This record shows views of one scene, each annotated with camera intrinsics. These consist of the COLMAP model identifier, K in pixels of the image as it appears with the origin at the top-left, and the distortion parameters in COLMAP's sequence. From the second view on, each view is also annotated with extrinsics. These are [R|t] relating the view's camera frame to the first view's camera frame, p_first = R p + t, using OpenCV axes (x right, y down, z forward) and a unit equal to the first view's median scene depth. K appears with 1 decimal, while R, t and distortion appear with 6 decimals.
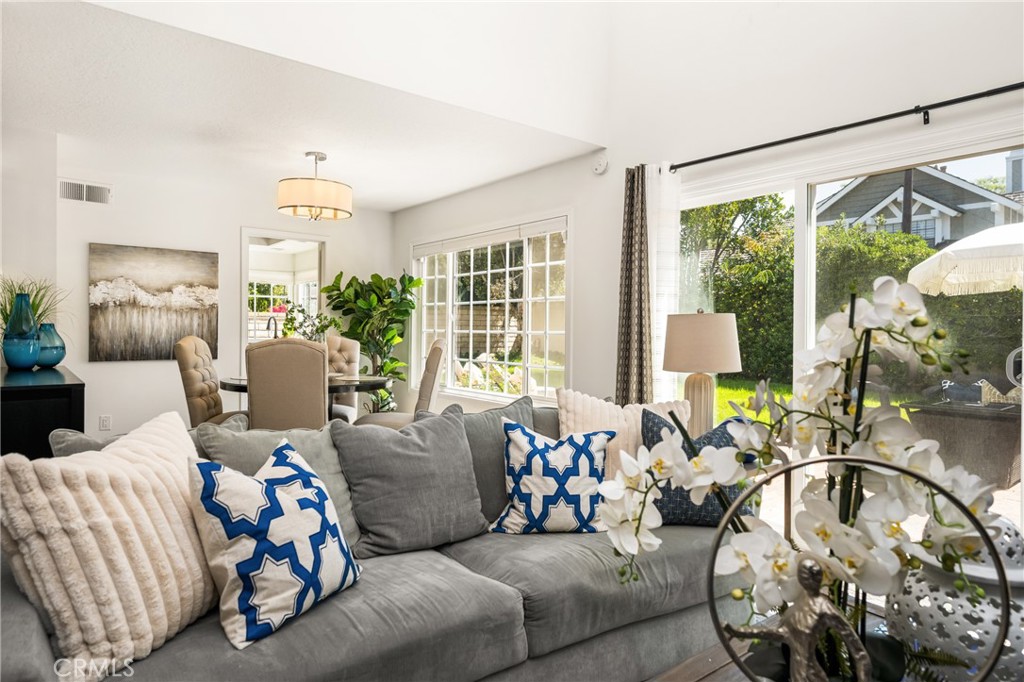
lens RADIAL K [[598.0, 0, 508.0], [0, 598.0, 338.8], [0, 0, 1]] dist [0.006603, 0.001361]
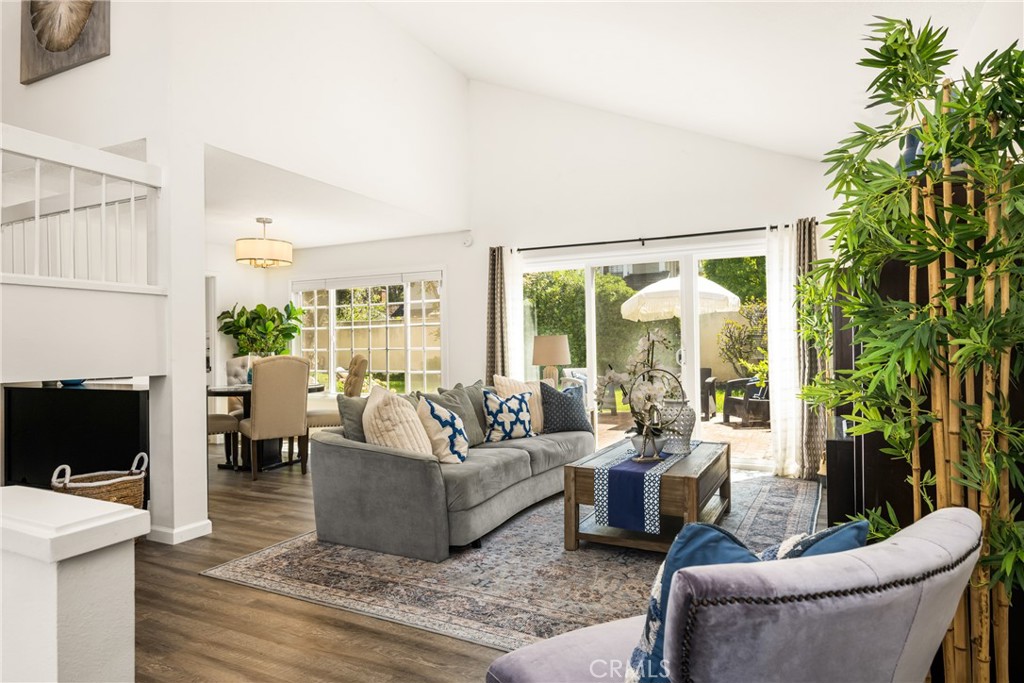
lens RADIAL K [[598.0, 0, 513.8], [0, 598.0, 345.2], [0, 0, 1]] dist [0.006603, 0.001361]
pose [[0.903769, -0.020120, 0.427547, -0.815102], [0.028054, 0.999531, -0.012265, 0.014597], [-0.427100, 0.023079, 0.903910, -0.922574]]
